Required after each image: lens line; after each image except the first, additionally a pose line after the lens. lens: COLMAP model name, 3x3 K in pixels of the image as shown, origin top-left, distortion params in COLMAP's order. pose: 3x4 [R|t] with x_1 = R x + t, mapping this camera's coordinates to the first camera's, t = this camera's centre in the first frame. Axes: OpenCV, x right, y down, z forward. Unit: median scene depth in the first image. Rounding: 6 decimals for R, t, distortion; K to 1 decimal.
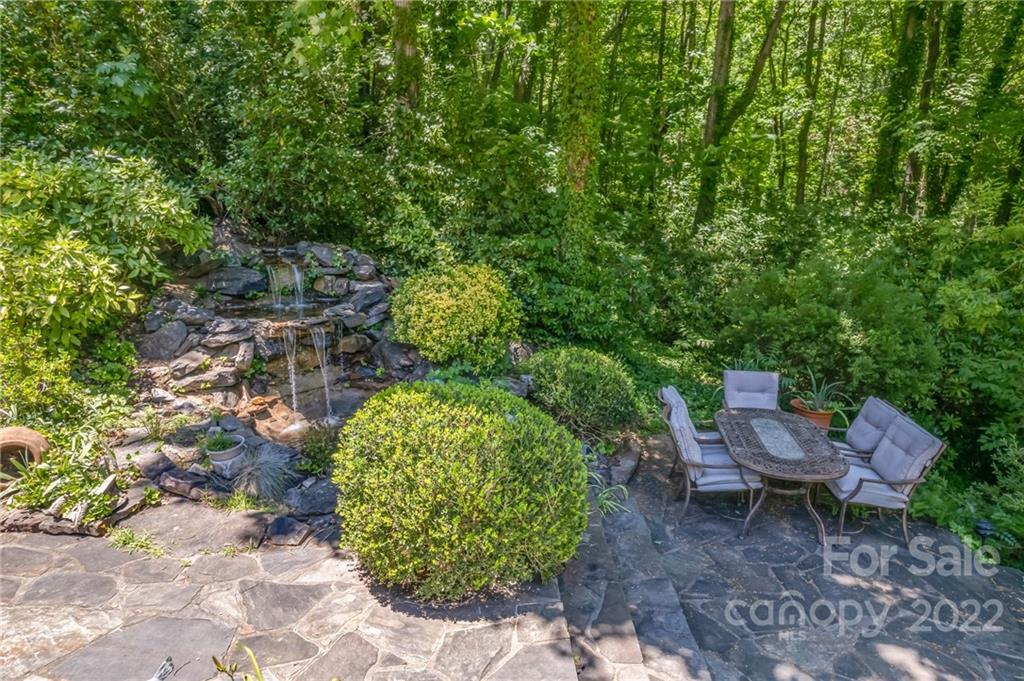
lens RADIAL K [[654.7, 0, 516.3], [0, 654.7, 307.5], [0, 0, 1]] dist [-0.016270, 0.002145]
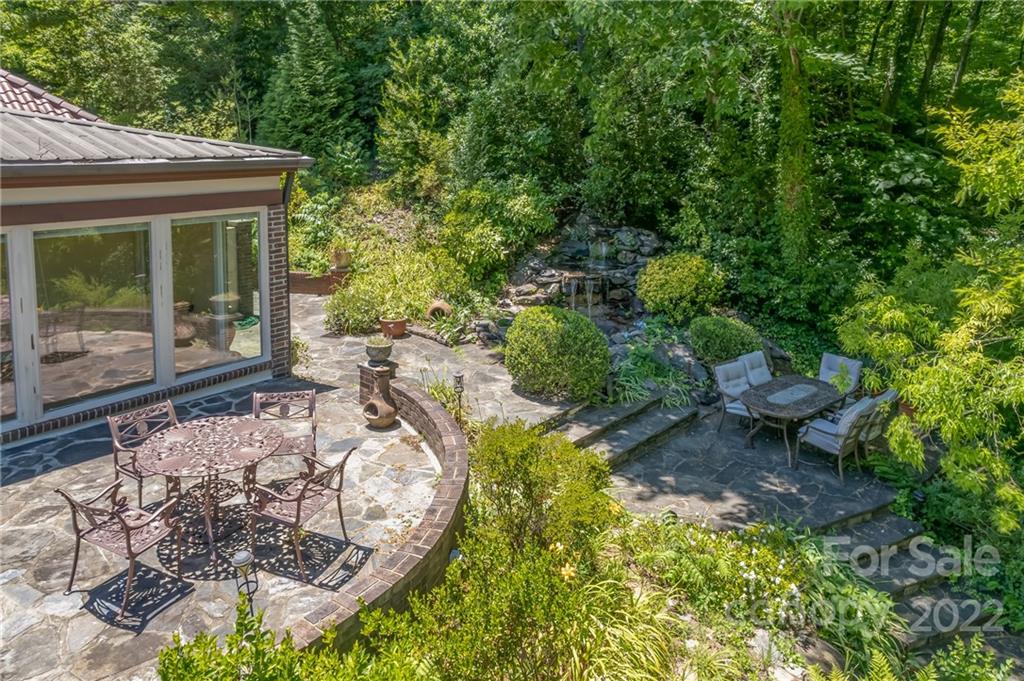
lens RADIAL K [[660.7, 0, 512.0], [0, 660.7, 340.5], [0, 0, 1]] dist [-0.033161, 0.001772]
pose [[0.701320, 0.193565, -0.686063, 0.850419], [-0.117051, 0.980634, 0.157021, -0.069701], [0.703171, -0.029818, 0.710395, -0.435675]]
